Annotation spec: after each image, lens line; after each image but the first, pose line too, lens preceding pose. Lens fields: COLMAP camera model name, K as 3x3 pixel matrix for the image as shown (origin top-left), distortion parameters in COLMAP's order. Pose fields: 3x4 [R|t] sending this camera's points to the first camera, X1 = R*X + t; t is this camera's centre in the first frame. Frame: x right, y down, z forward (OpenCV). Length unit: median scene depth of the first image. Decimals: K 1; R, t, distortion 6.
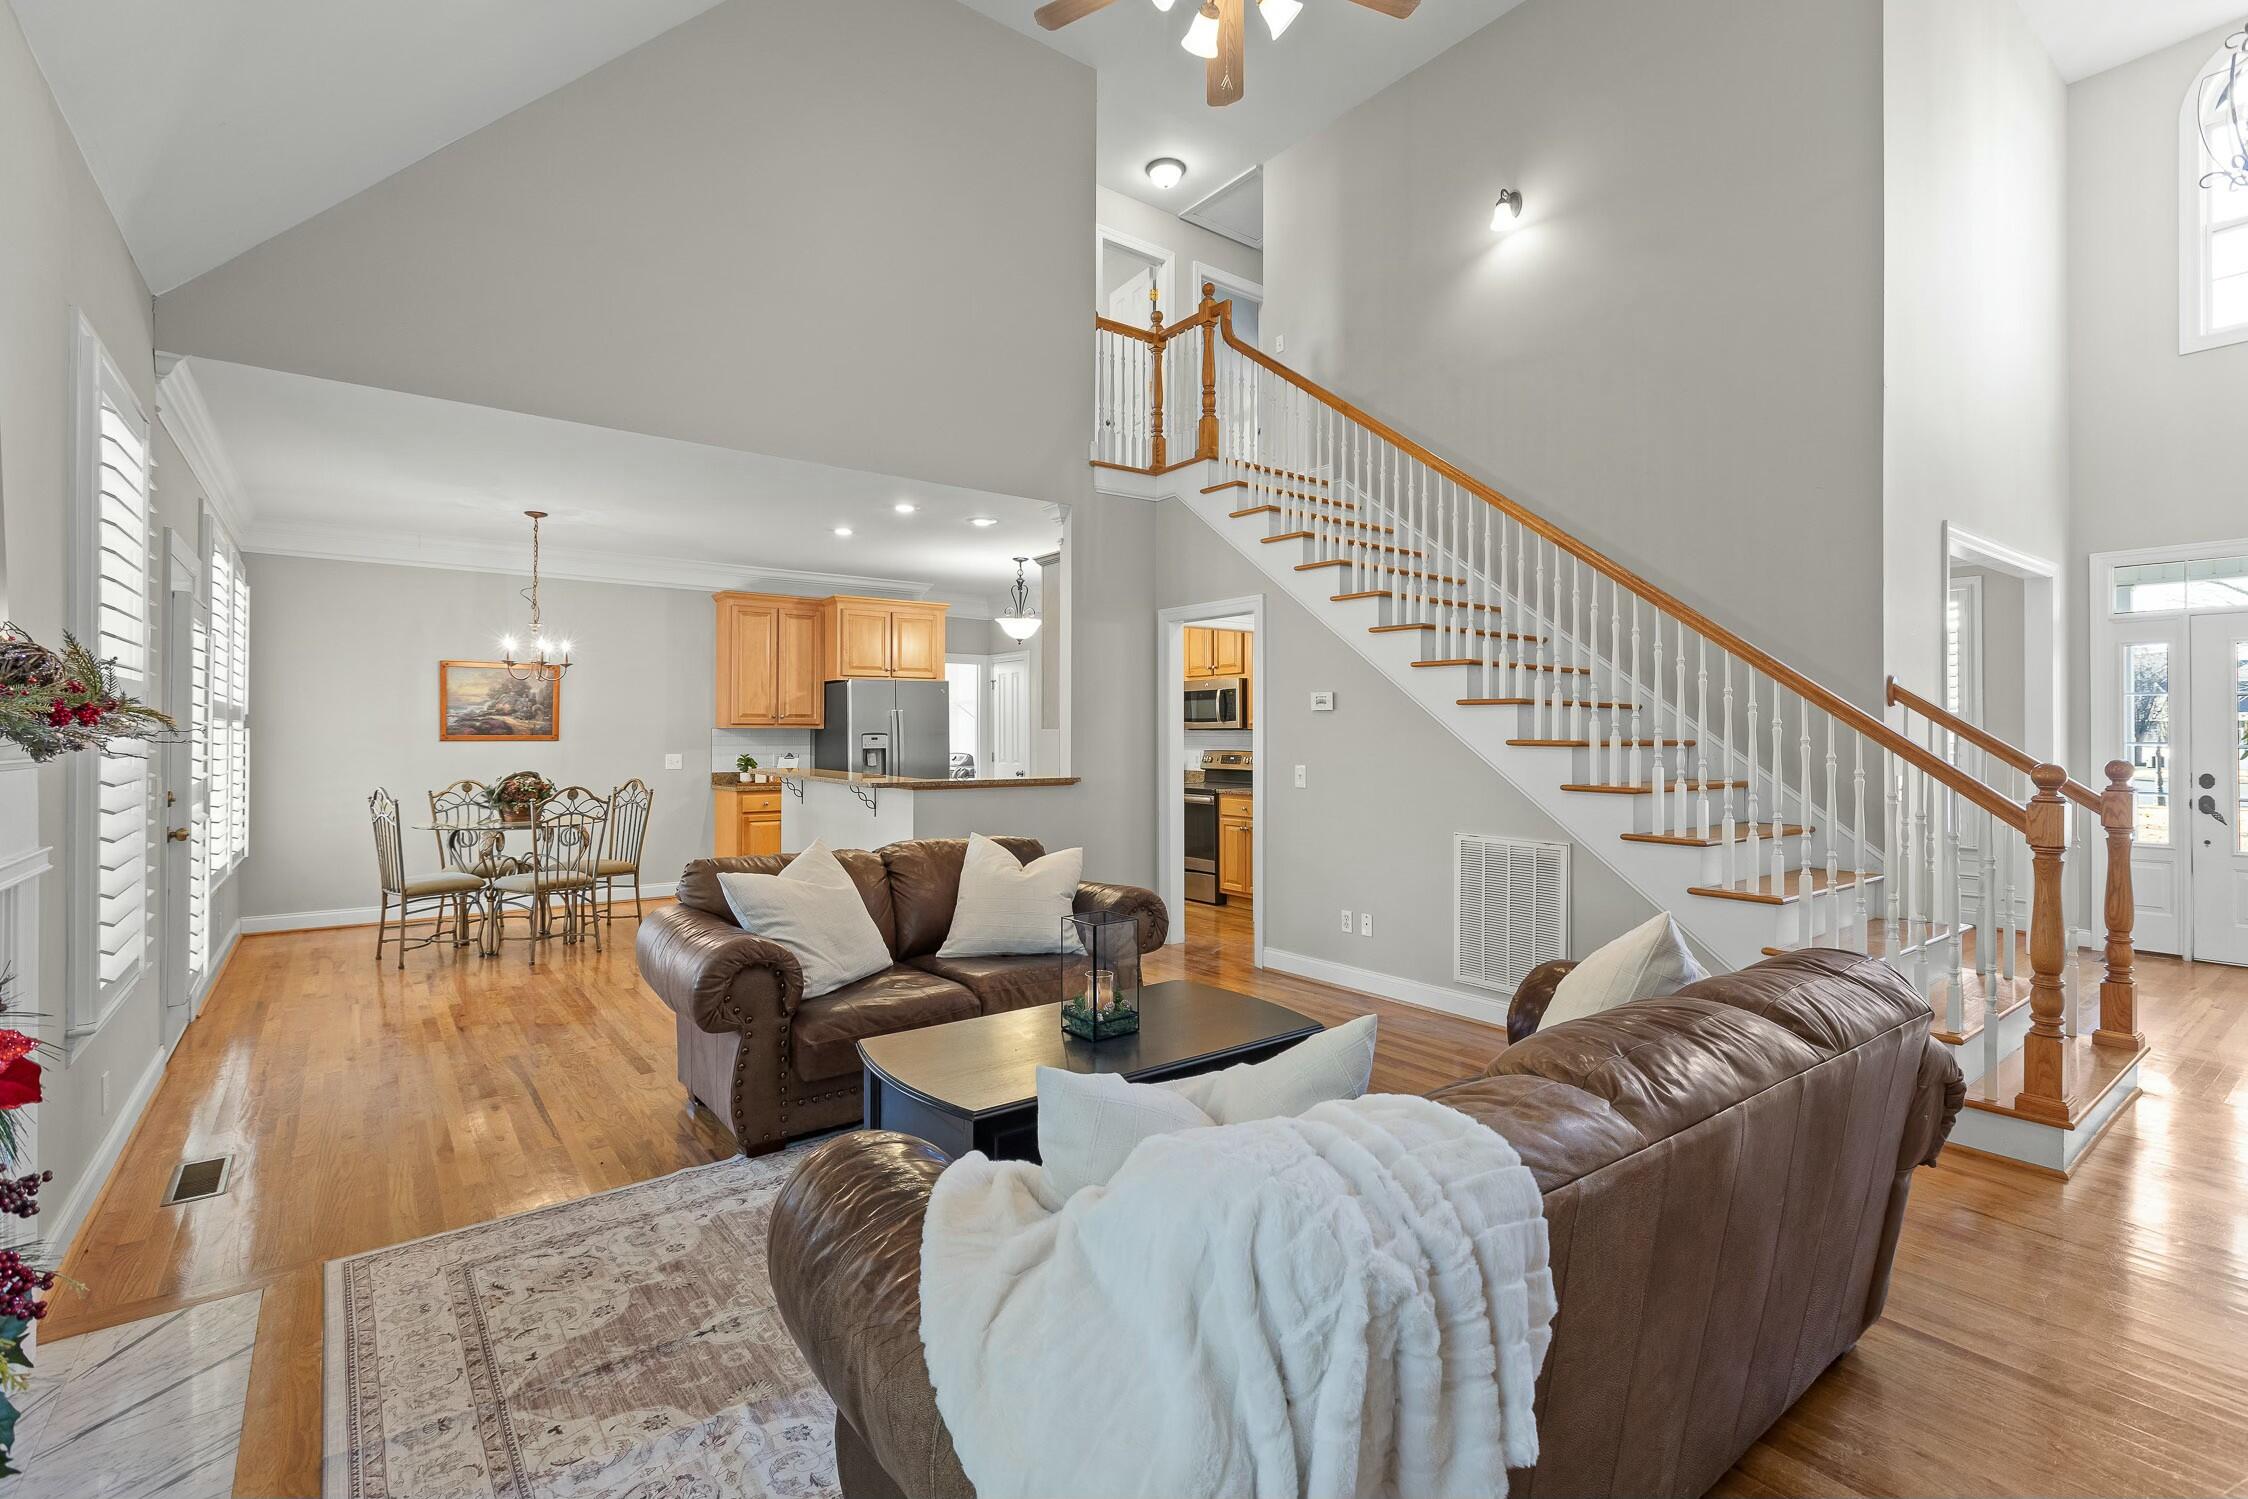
lens RADIAL K [[1024.6, 0, 1135.3], [0, 1024.6, 734.0], [0, 0, 1]] dist [0.001627, -0.000817]
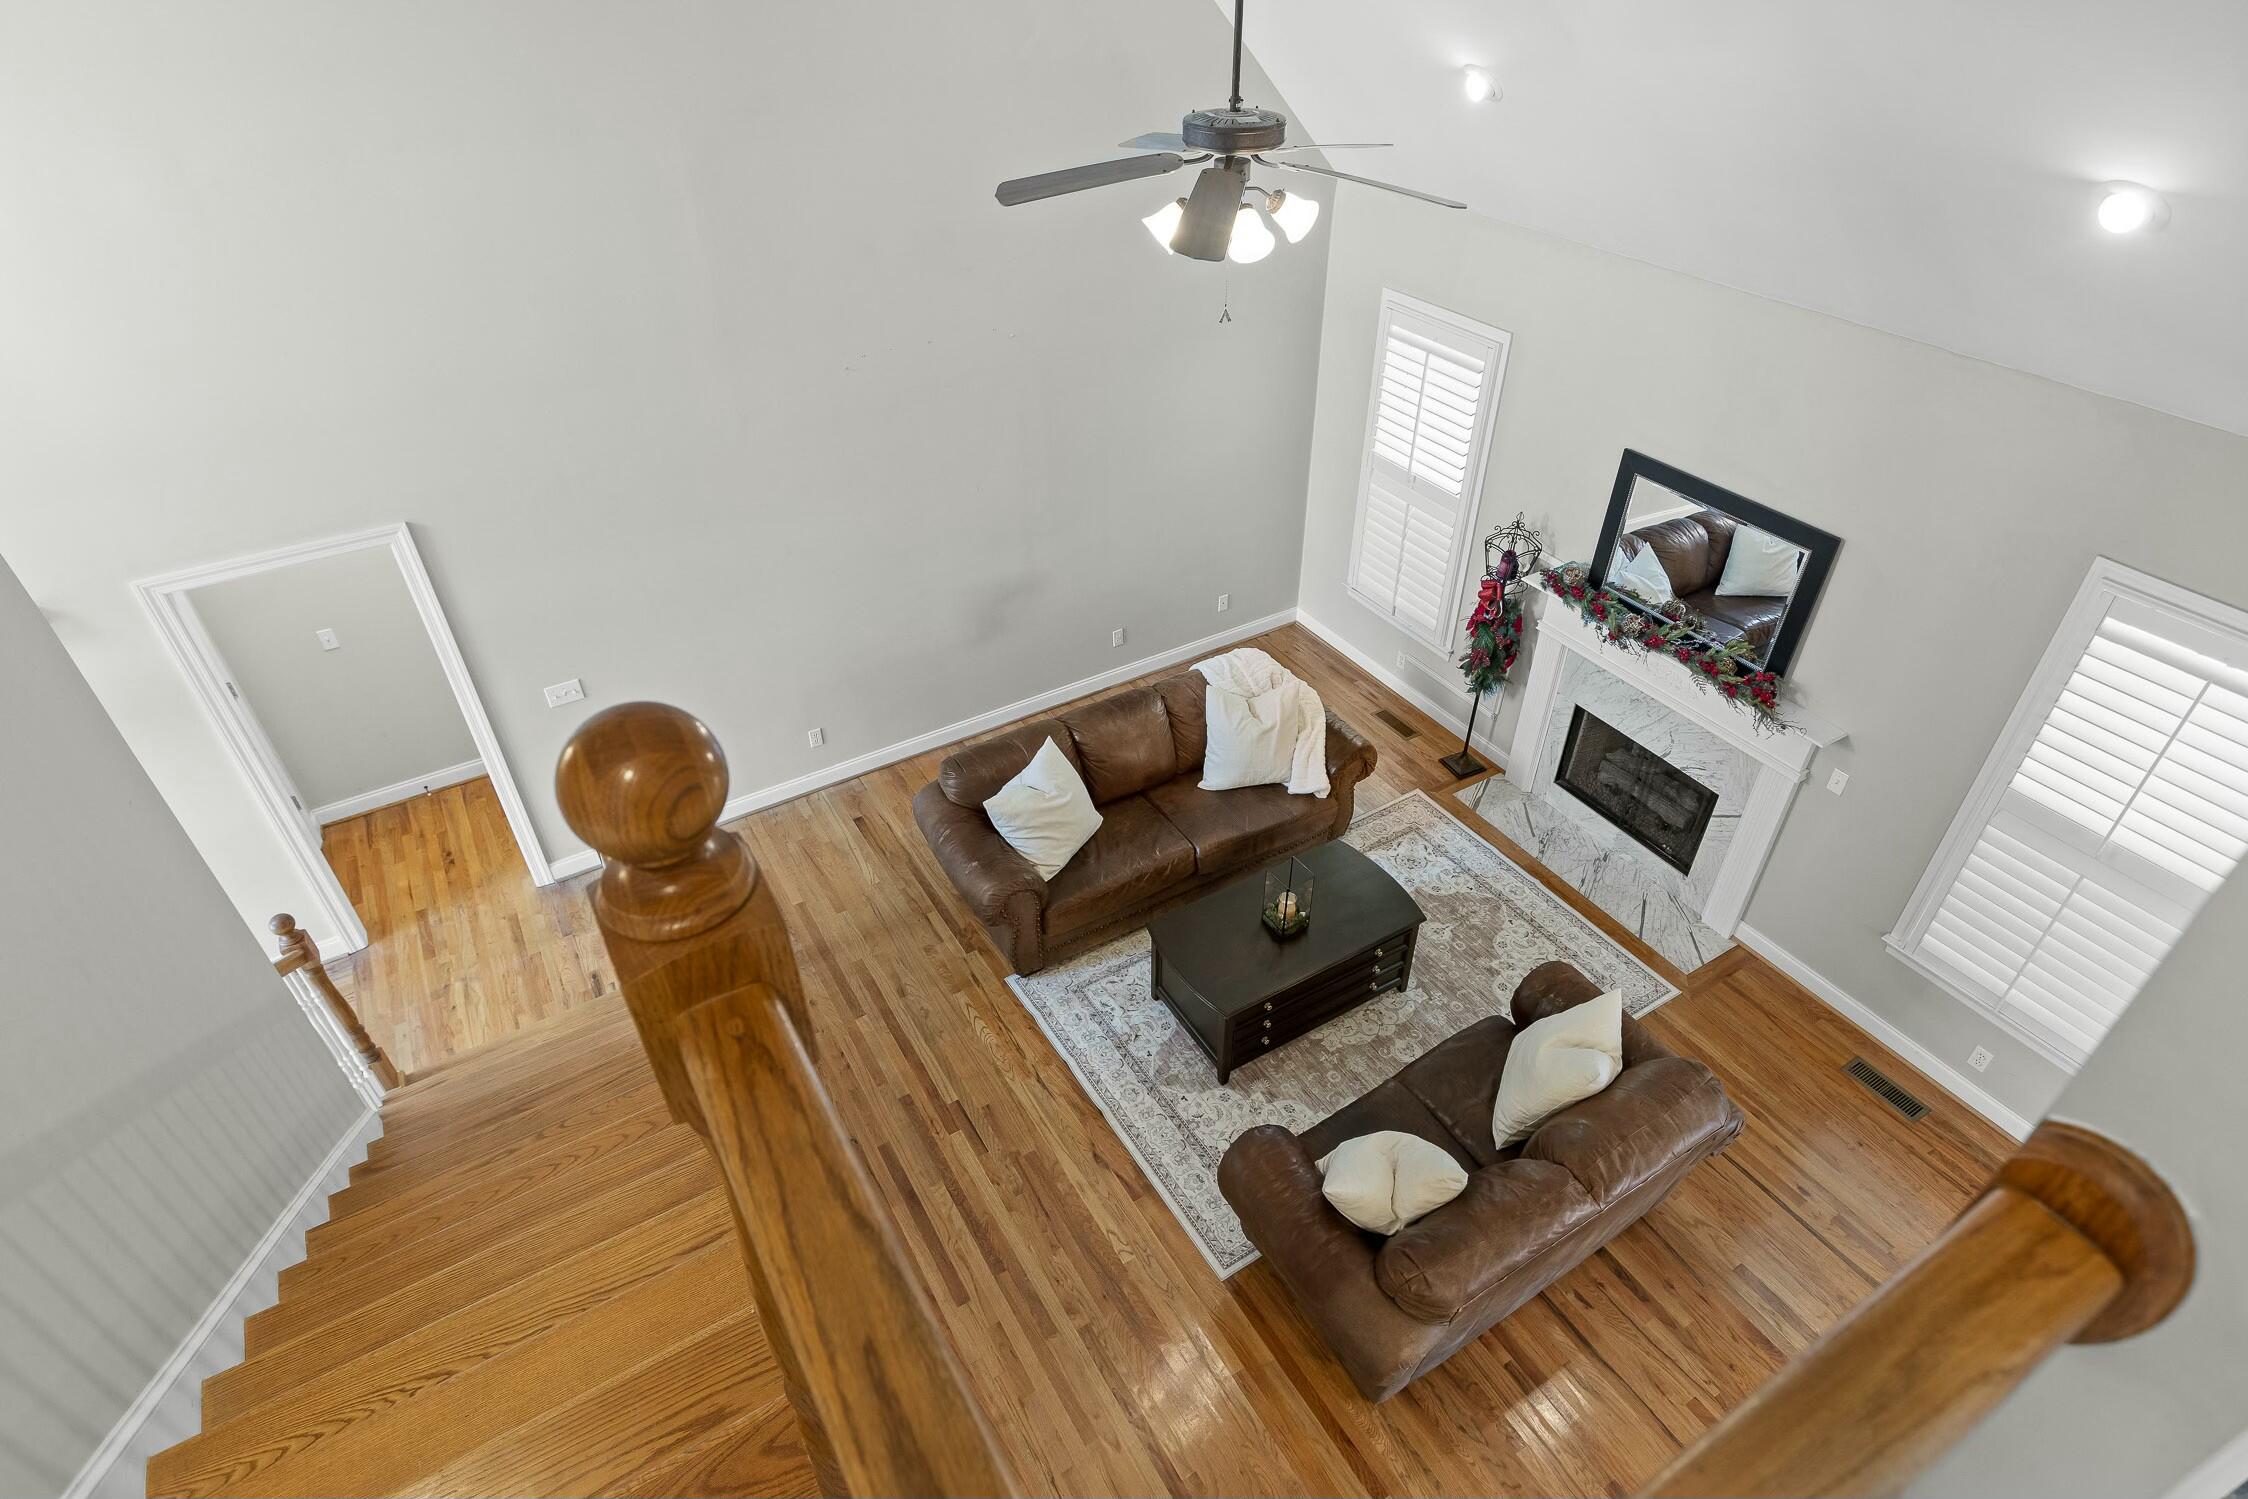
lens RADIAL K [[1199.4, 0, 1111.9], [0, 1199.4, 747.3], [0, 0, 1]] dist [-0.000157, 0.000979]
pose [[-0.992933, -0.063756, 0.100101, 0.083429], [0.010894, 0.790927, 0.611814, -1.351969], [-0.118179, 0.608580, -0.784642, 2.850115]]
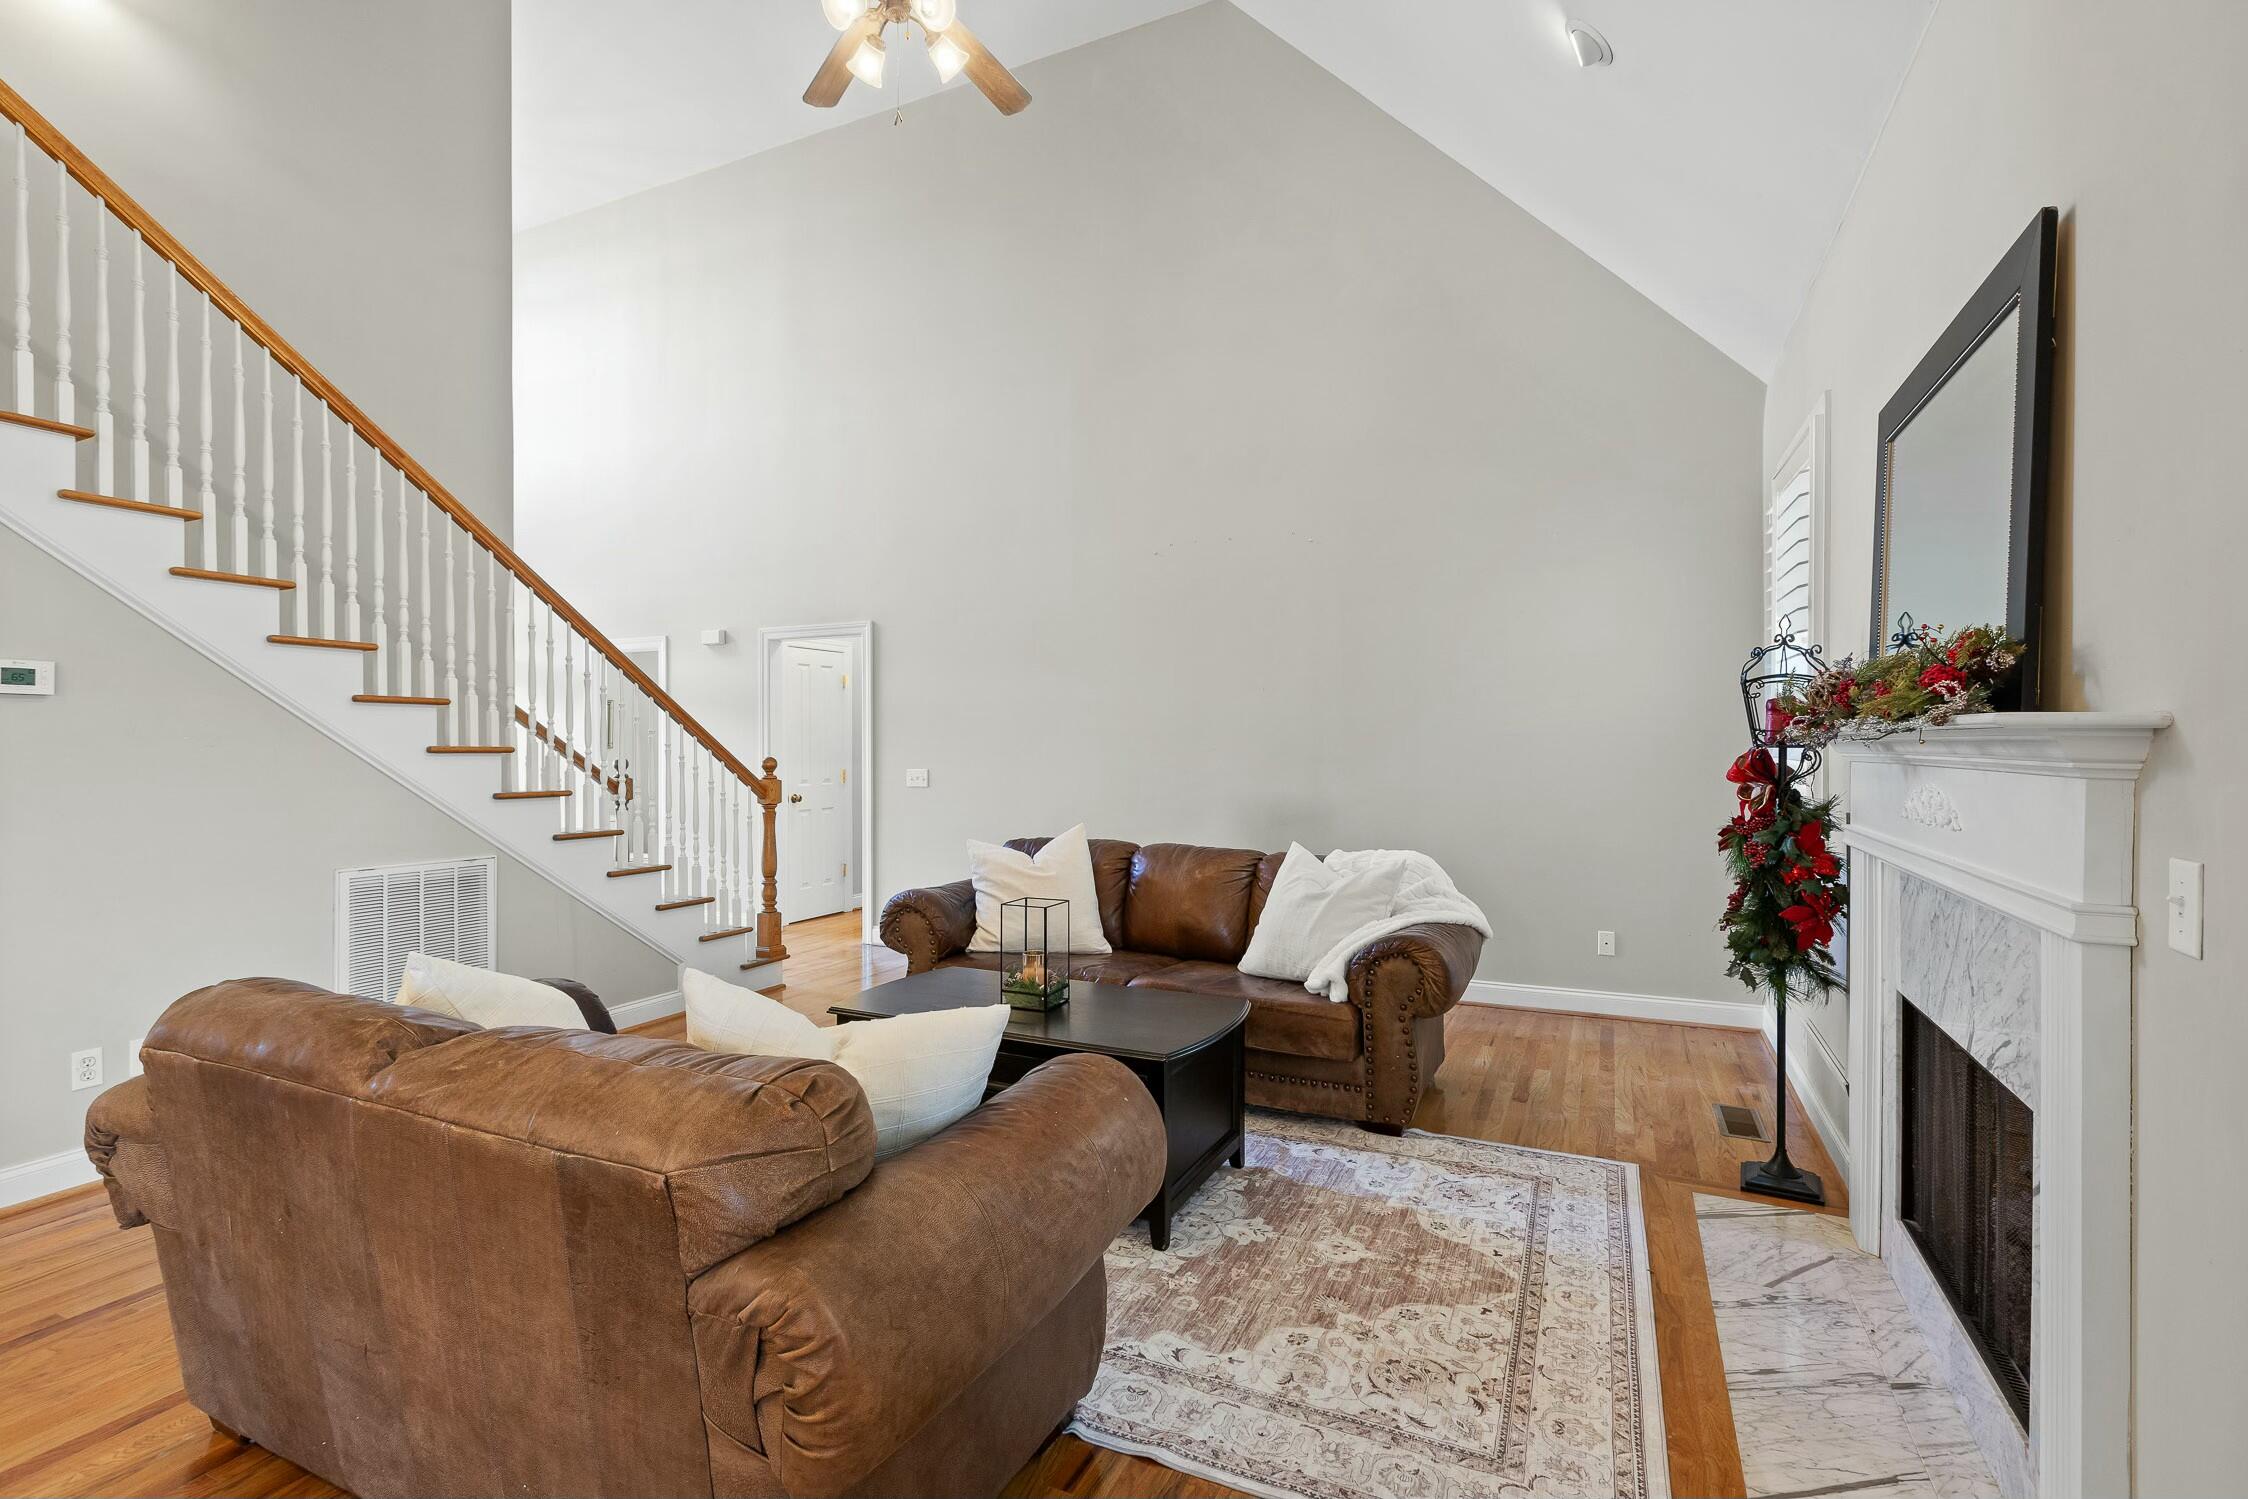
lens RADIAL K [[1024.6, 0, 1120.2], [0, 1024.6, 741.5], [0, 0, 1]] dist [0.001627, -0.000817]
pose [[-0.451670, 0.000451, 0.892185, -1.272494], [0.004434, 0.999989, 0.001739, 0.004624], [-0.892174, 0.004741, -0.451667, 1.688422]]
